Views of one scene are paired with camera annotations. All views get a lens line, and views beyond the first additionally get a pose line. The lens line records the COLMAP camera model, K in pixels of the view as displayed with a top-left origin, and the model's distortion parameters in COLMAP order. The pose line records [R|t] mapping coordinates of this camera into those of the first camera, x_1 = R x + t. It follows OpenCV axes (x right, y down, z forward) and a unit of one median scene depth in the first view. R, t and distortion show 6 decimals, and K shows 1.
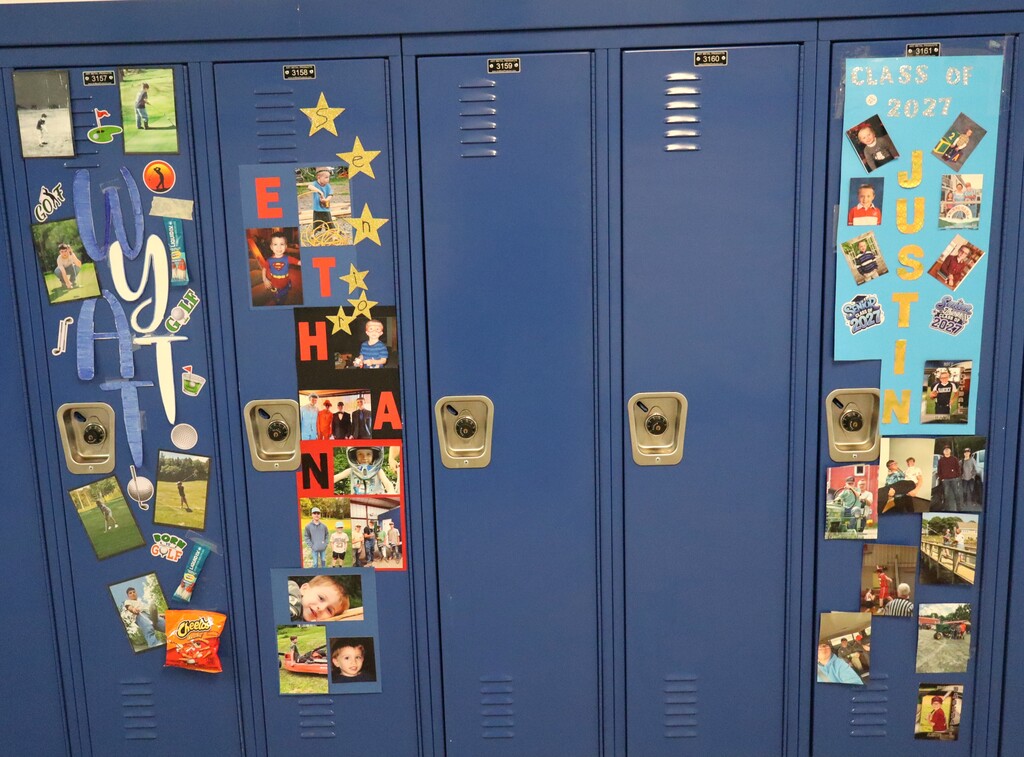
lens RADIAL K [[1320.1, 0, 511.8], [0, 1320.1, 404.5], [0, 0, 1]] dist [0.029822, 0.000000]
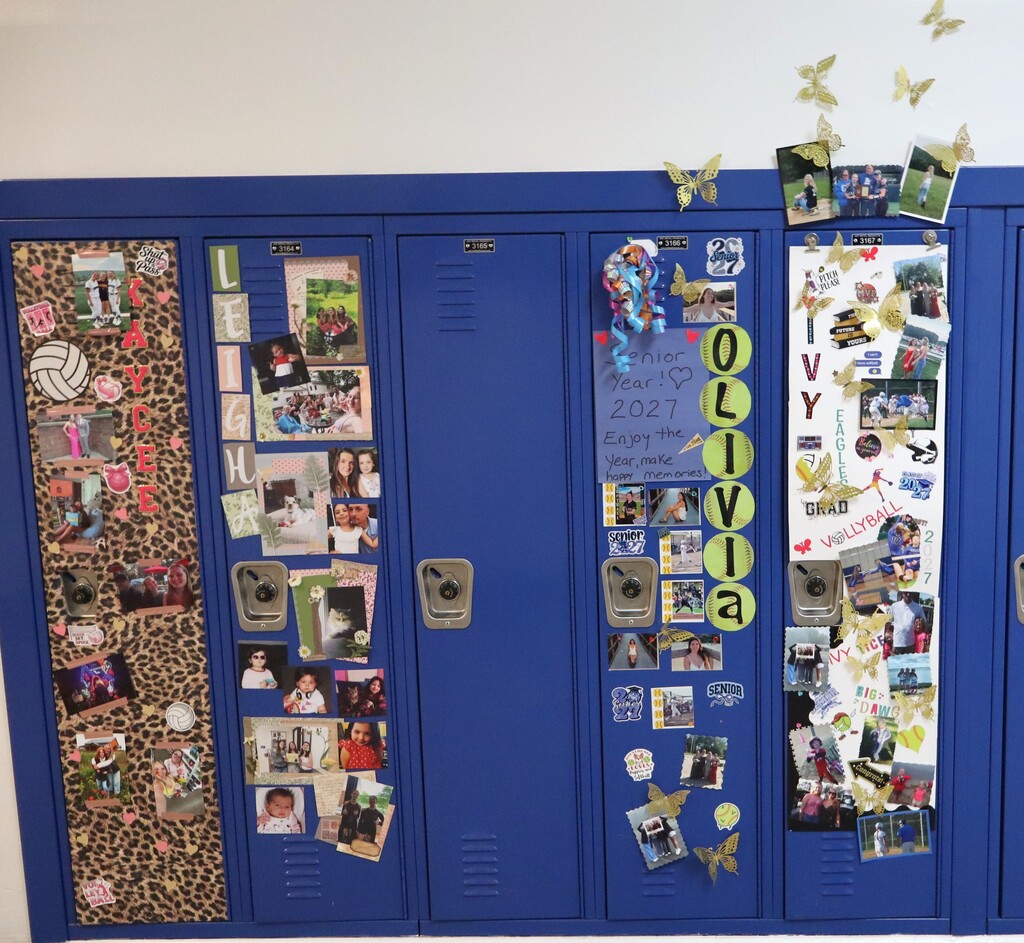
lens RADIAL K [[1271.2, 0, 513.8], [0, 1271.2, 478.2], [0, 0, 1]] dist [0.008218, 0.000000]
pose [[0.998977, 0.011684, 0.043679, -0.170210], [-0.008576, 0.997461, -0.070691, 0.002778], [-0.044394, 0.070244, 0.996542, 0.010757]]
